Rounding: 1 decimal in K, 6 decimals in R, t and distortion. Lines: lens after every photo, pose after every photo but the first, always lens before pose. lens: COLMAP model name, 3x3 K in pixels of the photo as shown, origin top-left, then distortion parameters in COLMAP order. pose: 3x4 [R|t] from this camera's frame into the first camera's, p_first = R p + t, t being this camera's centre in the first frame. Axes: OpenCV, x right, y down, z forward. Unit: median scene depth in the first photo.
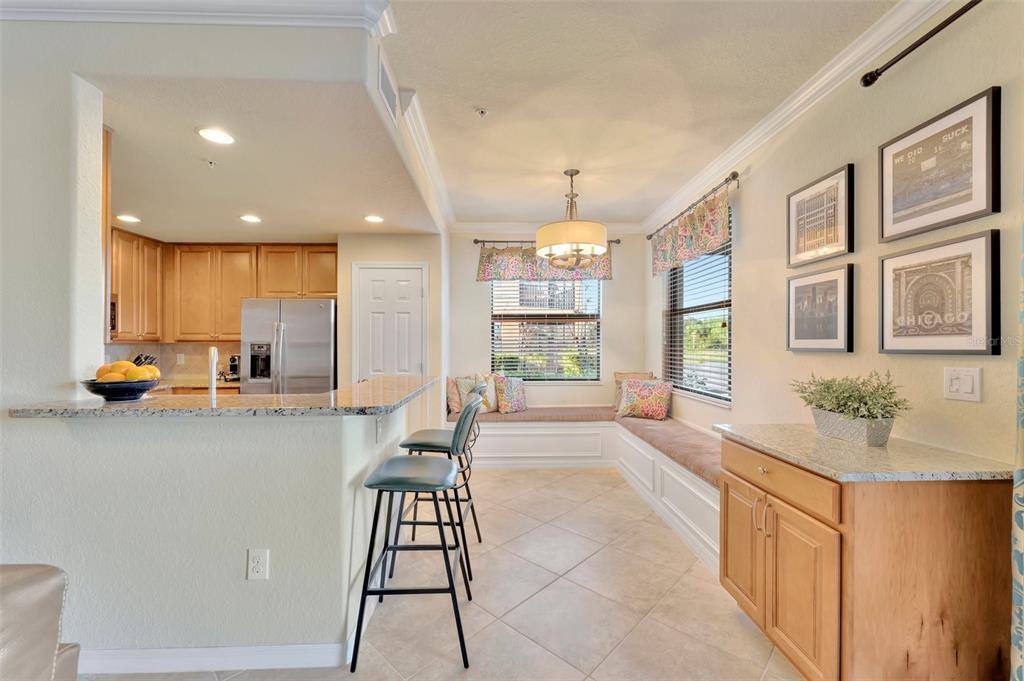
lens RADIAL K [[407.6, 0, 511.0], [0, 407.6, 346.3], [0, 0, 1]] dist [-0.001897, -0.000774]
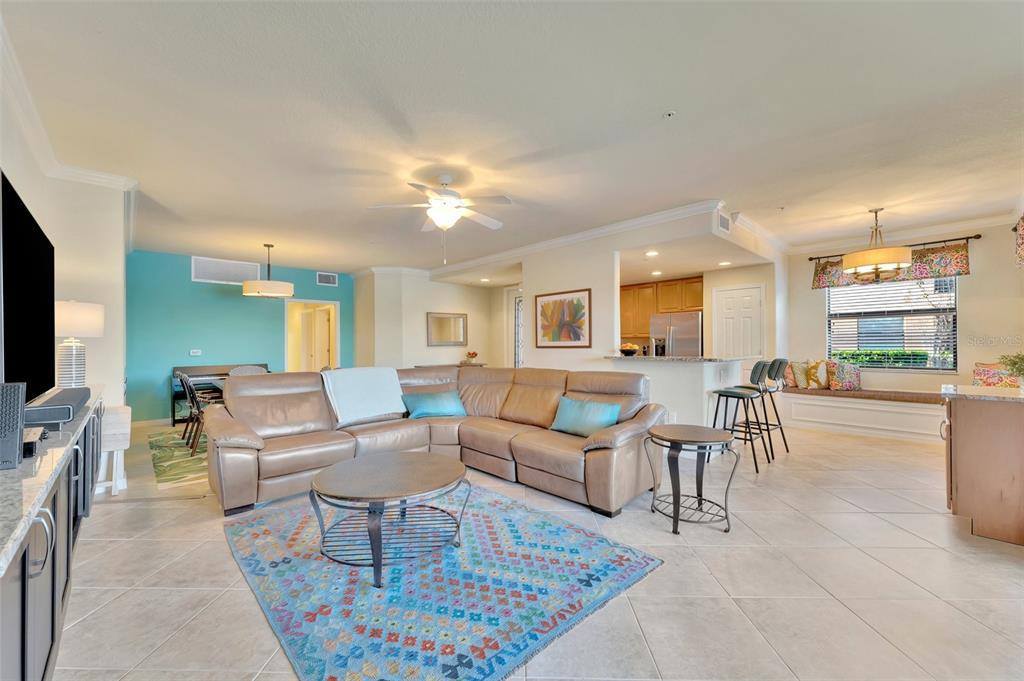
lens RADIAL K [[407.6, 0, 508.4], [0, 407.6, 337.4], [0, 0, 1]] dist [-0.001897, -0.000774]
pose [[0.654359, -0.013079, -0.756071, 0.316122], [0.000338, 0.999855, -0.017003, 0.019077], [0.756184, 0.010871, 0.654268, -0.703309]]
